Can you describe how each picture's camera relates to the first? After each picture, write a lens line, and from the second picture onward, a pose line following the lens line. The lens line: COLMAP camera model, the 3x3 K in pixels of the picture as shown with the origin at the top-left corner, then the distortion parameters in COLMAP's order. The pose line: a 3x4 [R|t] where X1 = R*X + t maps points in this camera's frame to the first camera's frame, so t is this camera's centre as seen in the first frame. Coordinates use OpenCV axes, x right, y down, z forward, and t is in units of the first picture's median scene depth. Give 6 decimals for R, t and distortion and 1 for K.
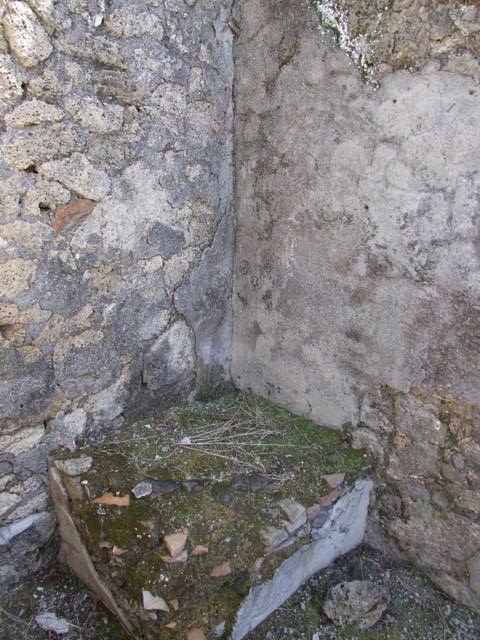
lens RADIAL K [[508.4, 0, 240.1], [0, 508.4, 325.1], [0, 0, 1]] dist [-0.067154, 0.058745]
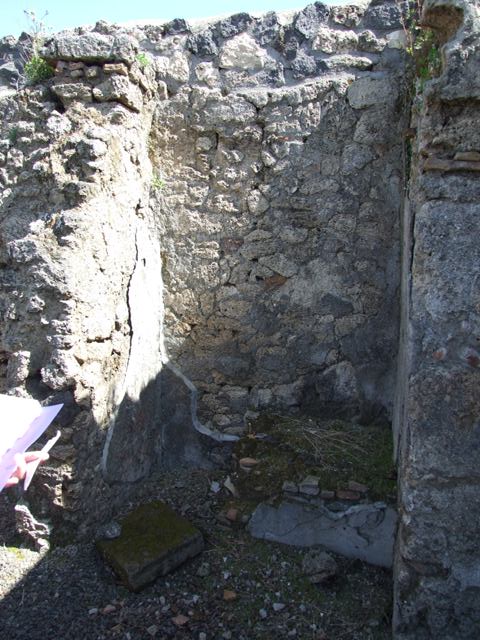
lens RADIAL K [[508.4, 0, 239.2], [0, 508.4, 320.9], [0, 0, 1]] dist [-0.067154, 0.058745]
pose [[0.465848, 0.118226, -0.876931, 1.215892], [-0.283681, 0.958679, -0.021451, 0.001065], [0.838159, 0.258761, 0.480137, -0.020200]]
